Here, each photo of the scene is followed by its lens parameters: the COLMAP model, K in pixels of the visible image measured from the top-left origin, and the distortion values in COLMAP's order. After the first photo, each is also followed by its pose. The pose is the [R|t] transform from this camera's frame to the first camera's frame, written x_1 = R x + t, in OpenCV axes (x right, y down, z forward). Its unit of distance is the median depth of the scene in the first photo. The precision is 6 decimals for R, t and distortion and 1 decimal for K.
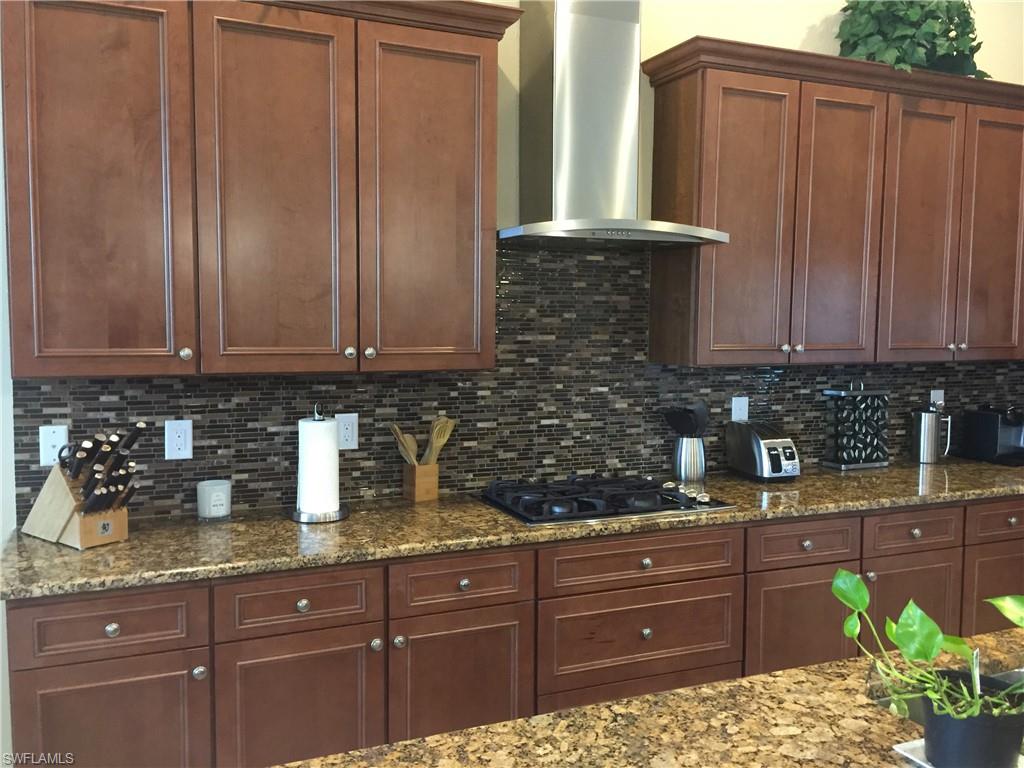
lens RADIAL K [[904.4, 0, 507.4], [0, 904.4, 384.4], [0, 0, 1]] dist [0.068033, -0.084490]
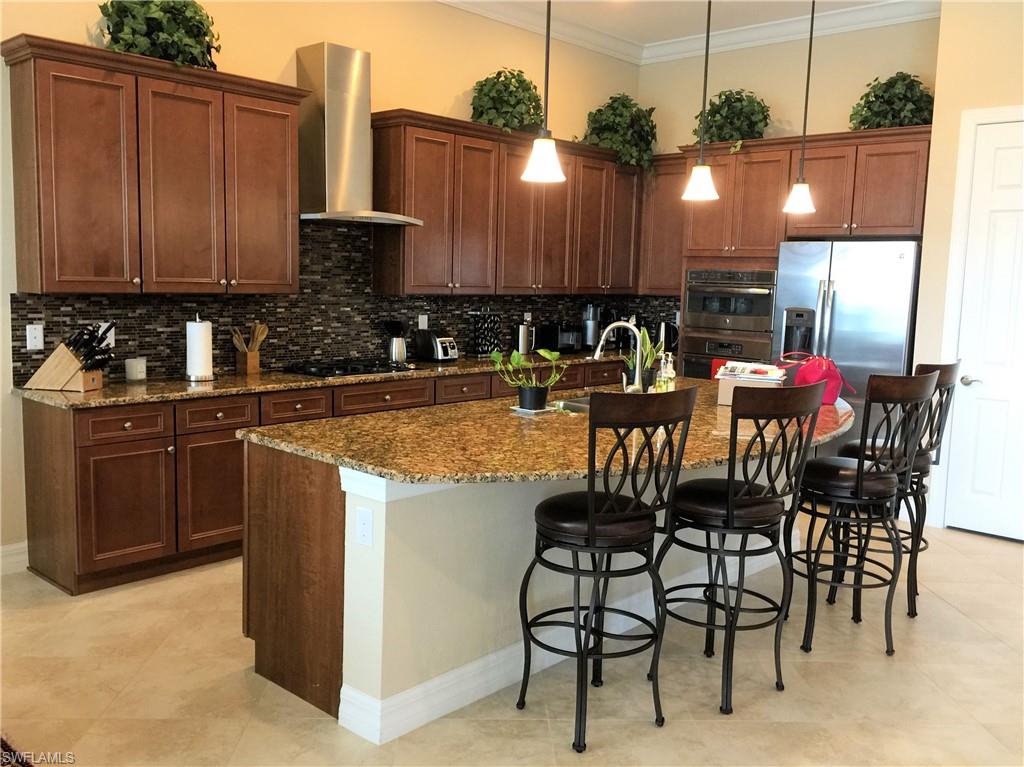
lens RADIAL K [[904.4, 0, 511.2], [0, 904.4, 384.5], [0, 0, 1]] dist [0.068033, -0.084490]
pose [[0.915381, -0.034155, 0.401138, -0.322559], [0.013825, 0.998474, 0.053467, 0.064859], [-0.402352, -0.043397, 0.914456, -0.723246]]
